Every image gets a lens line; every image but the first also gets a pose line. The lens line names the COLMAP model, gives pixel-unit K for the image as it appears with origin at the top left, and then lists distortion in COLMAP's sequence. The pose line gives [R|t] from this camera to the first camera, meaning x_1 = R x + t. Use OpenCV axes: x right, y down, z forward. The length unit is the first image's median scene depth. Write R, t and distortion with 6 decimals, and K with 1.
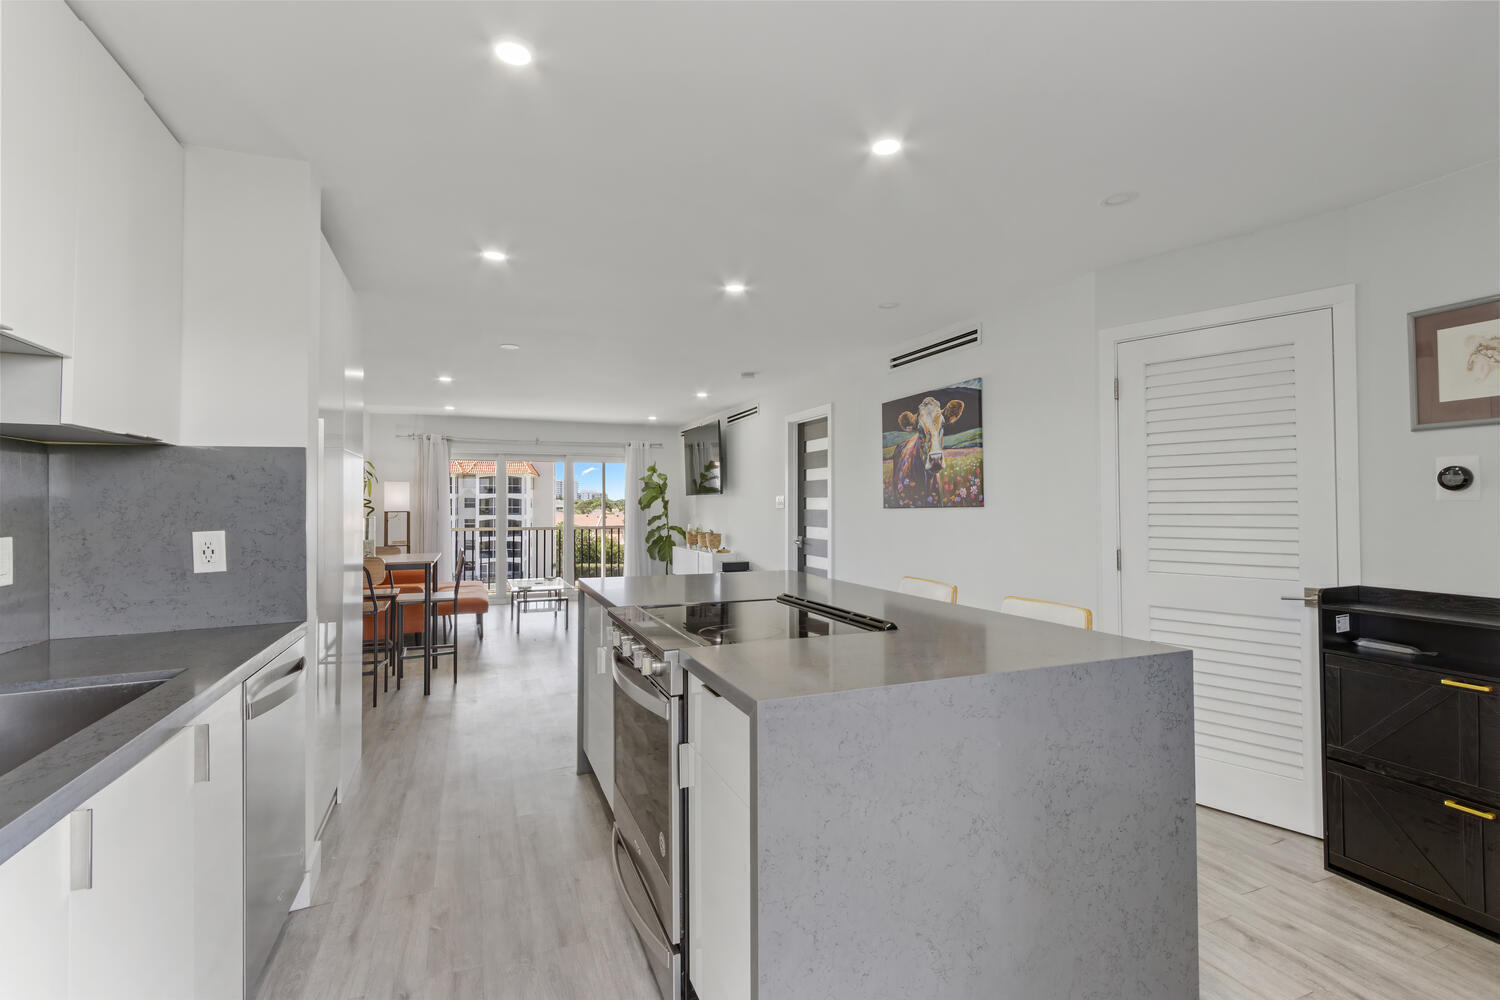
lens RADIAL K [[674.7, 0, 746.2], [0, 674.7, 489.7], [0, 0, 1]] dist [0.002811, 0.000125]
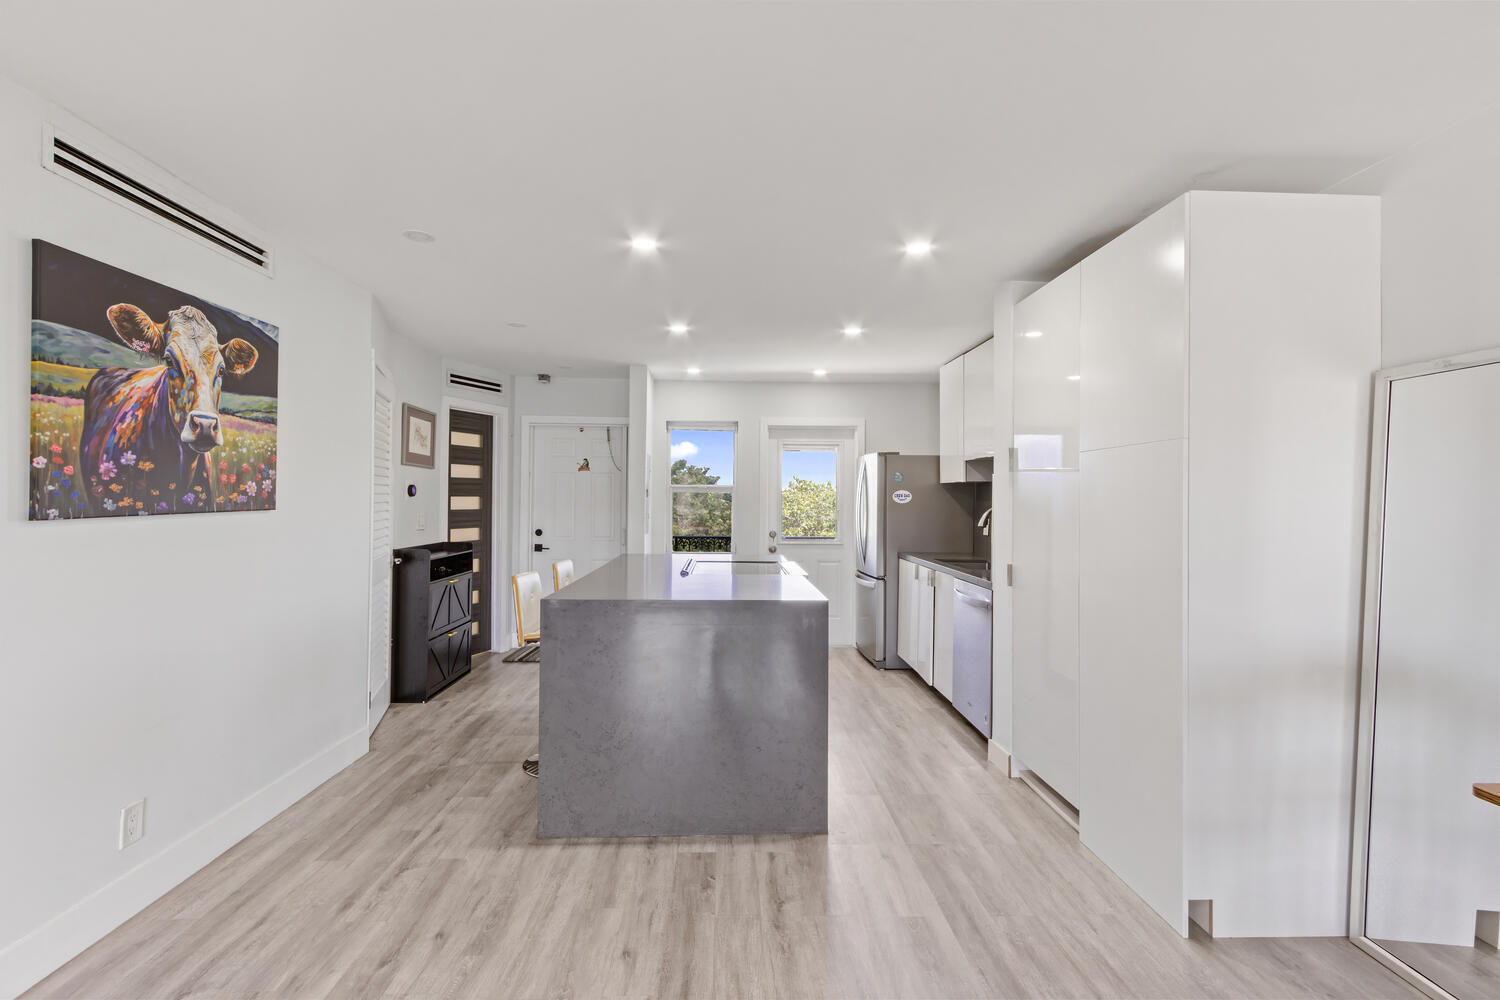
lens RADIAL K [[685.3, 0, 744.9], [0, 685.3, 499.6], [0, 0, 1]] dist [0.011087, -0.003739]
pose [[-0.937802, -0.005749, 0.347124, -0.179652], [-0.013456, 0.999713, -0.019798, 0.011001], [-0.346911, -0.023238, -0.937610, 0.740156]]
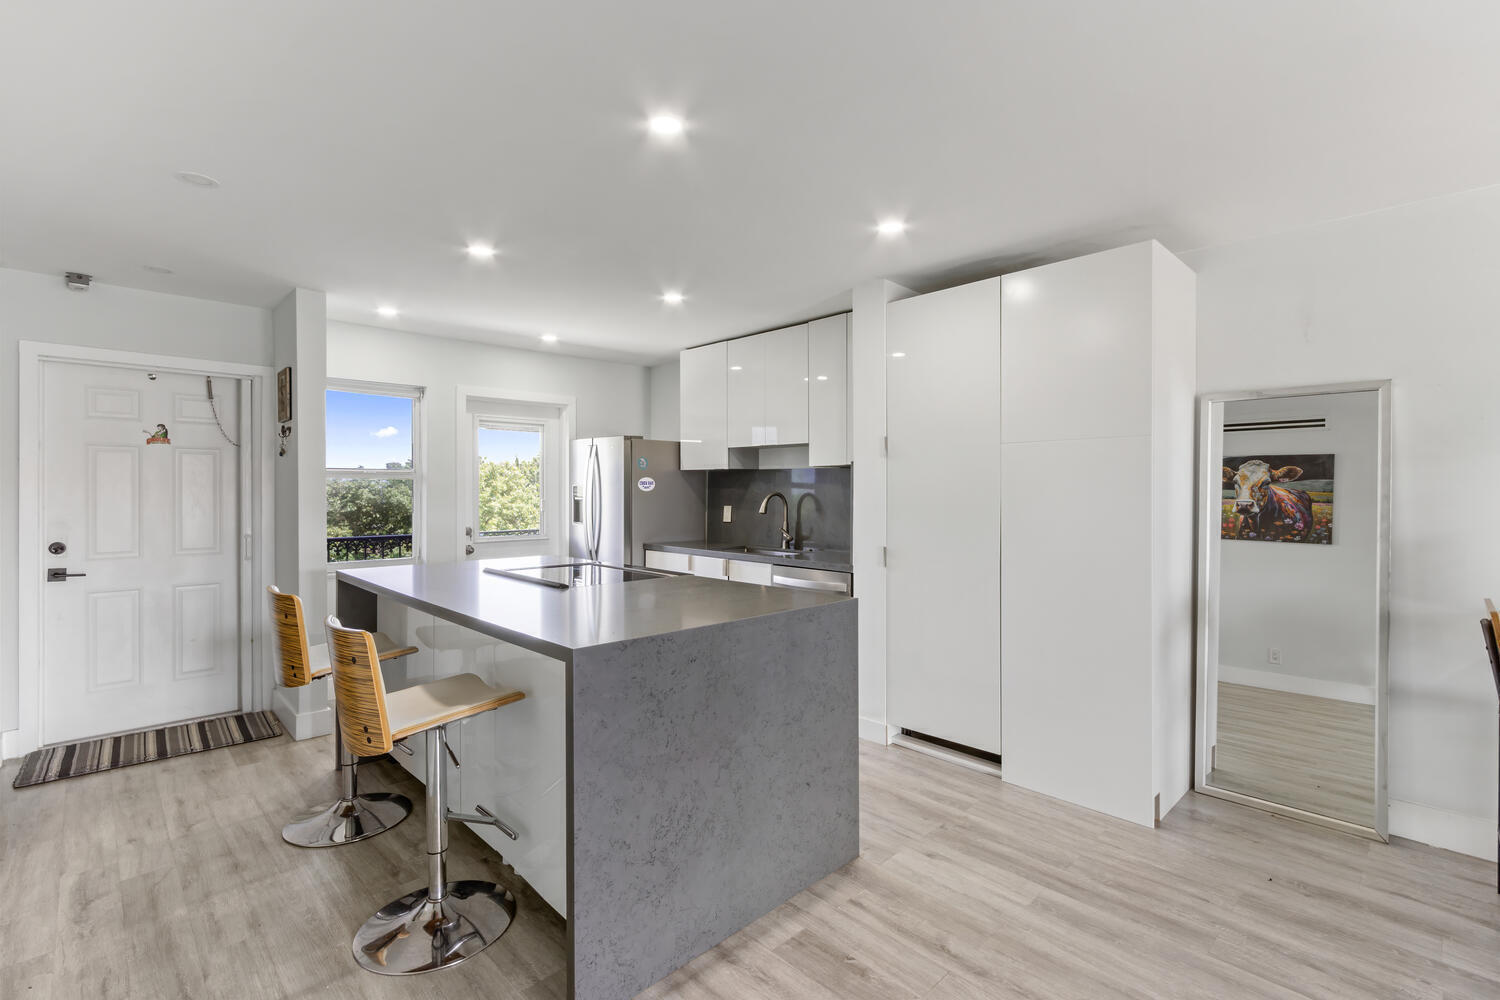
lens RADIAL K [[685.3, 0, 749.2], [0, 685.3, 492.4], [0, 0, 1]] dist [0.011087, -0.003739]
pose [[-0.929081, 0.002225, -0.369869, 0.057845], [0.008583, 0.999842, -0.015544, 0.010716], [0.369776, -0.017616, -0.928954, 0.673588]]
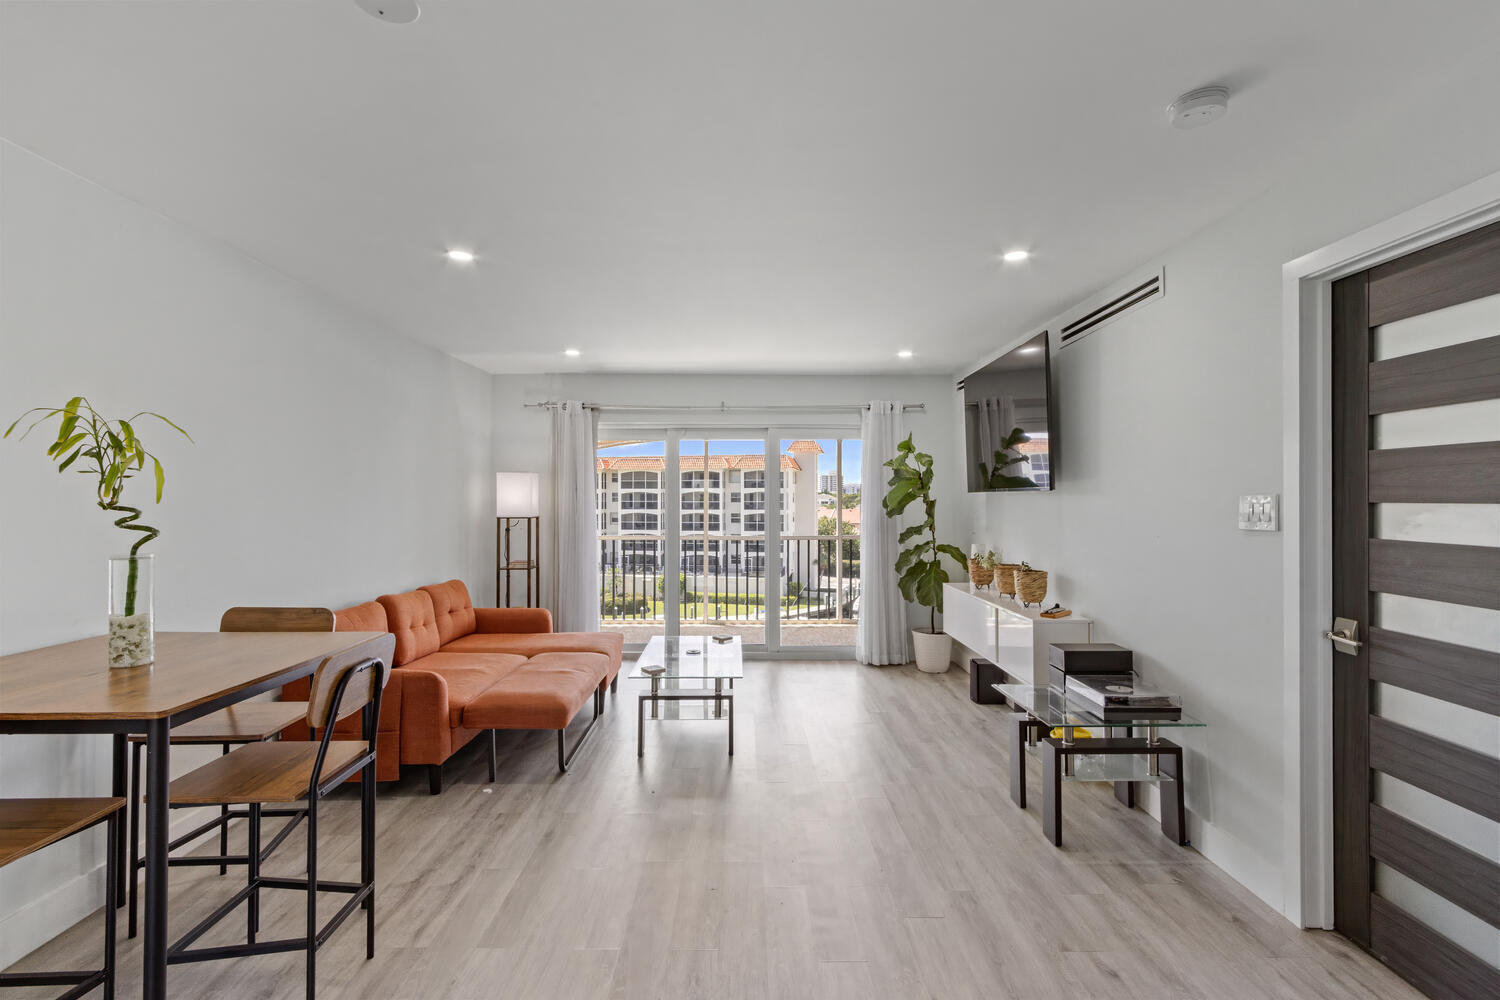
lens RADIAL K [[685.3, 0, 753.8], [0, 685.3, 489.3], [0, 0, 1]] dist [0.011087, -0.003739]
pose [[0.930913, -0.002446, -0.365232, -0.052541], [0.005390, 0.999961, 0.007041, 0.001294], [0.365200, -0.008523, 0.930890, 0.460162]]
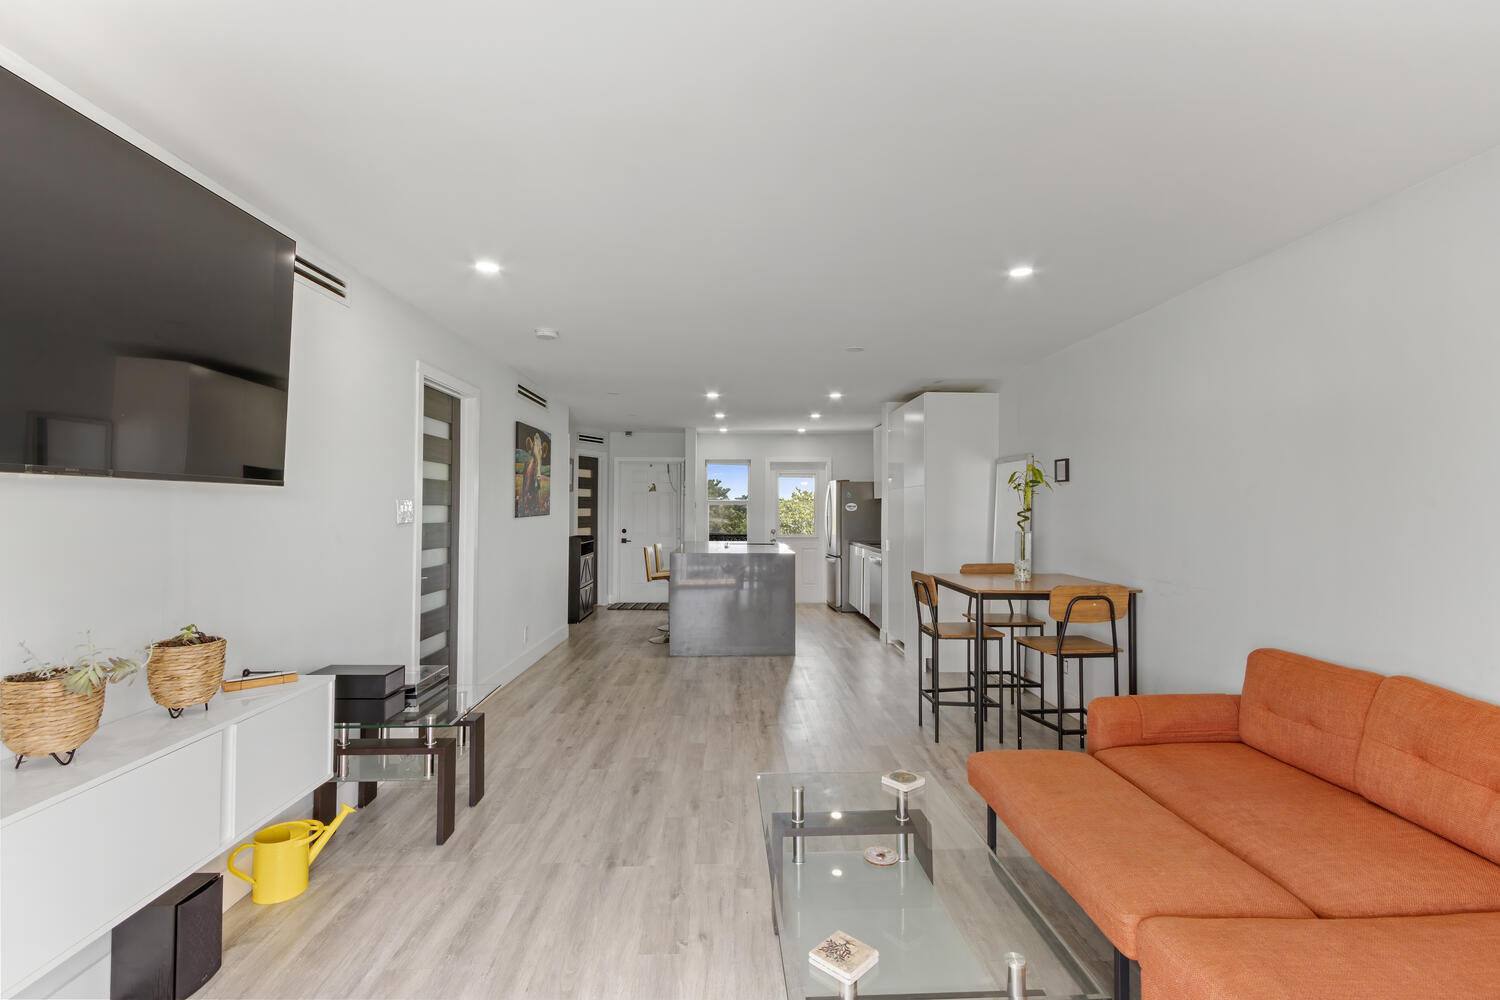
lens RADIAL K [[685.3, 0, 749.1], [0, 685.3, 491.4], [0, 0, 1]] dist [0.011087, -0.003739]
pose [[-0.937181, 0.007747, 0.348758, -0.323829], [-0.008731, 0.998919, -0.045651, 0.019686], [-0.348735, -0.045828, -0.936100, 1.155775]]
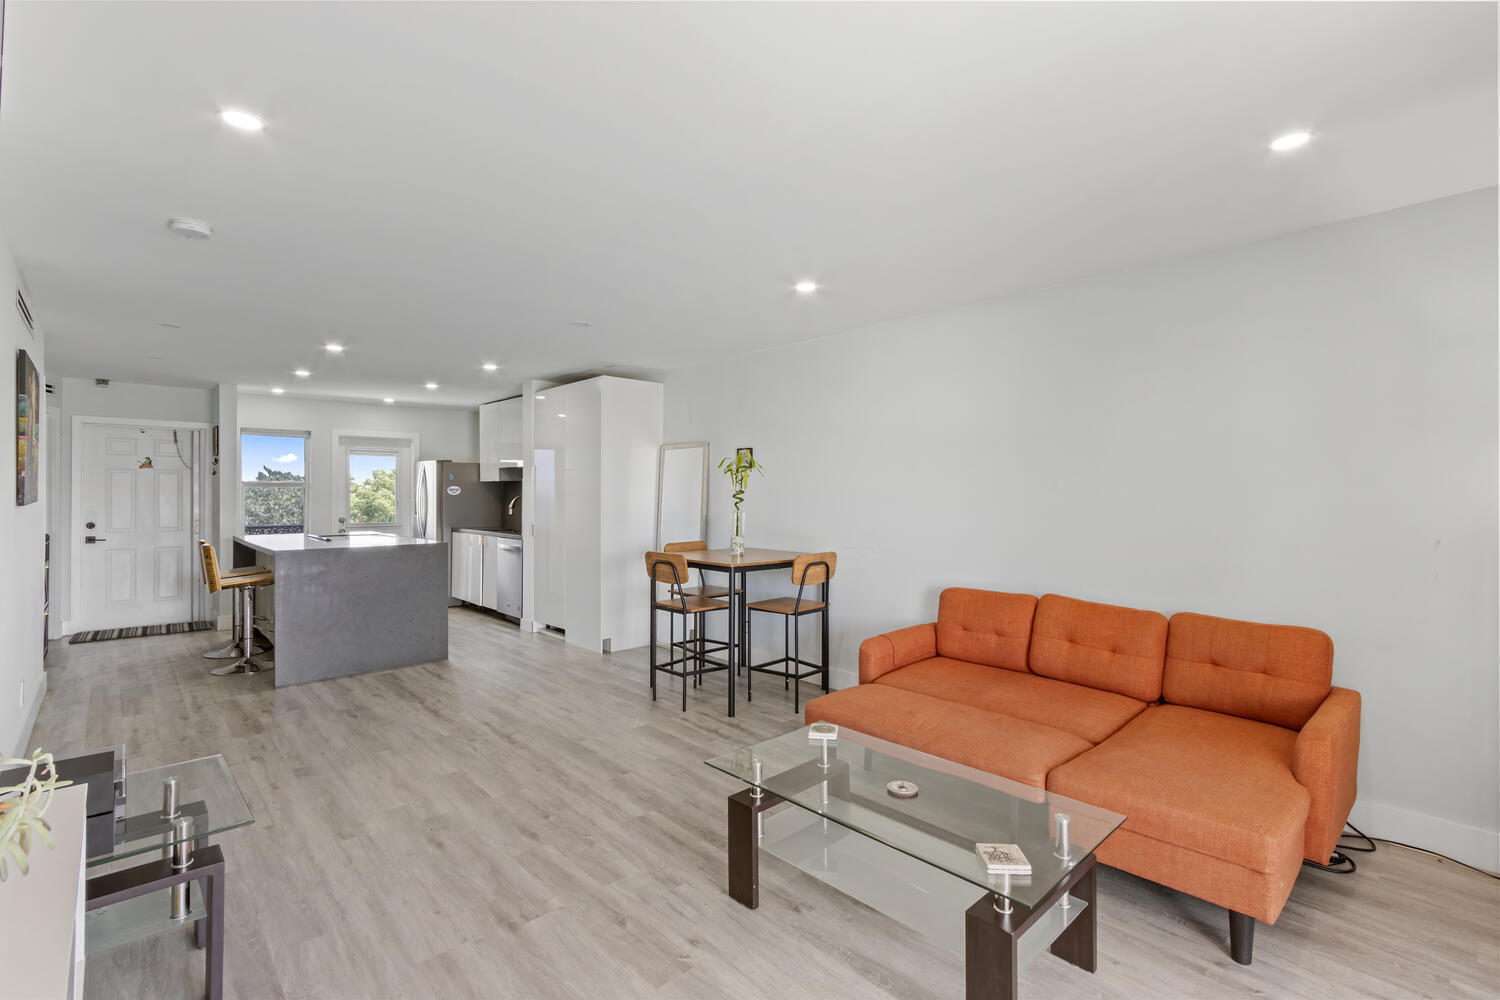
lens RADIAL K [[685.3, 0, 750.7], [0, 685.3, 491.9], [0, 0, 1]] dist [0.011087, -0.003739]
pose [[-0.935254, -0.000373, -0.353976, -0.140284], [0.008260, 0.999704, -0.022878, 0.021351], [0.353880, -0.024321, -0.934975, 1.150556]]
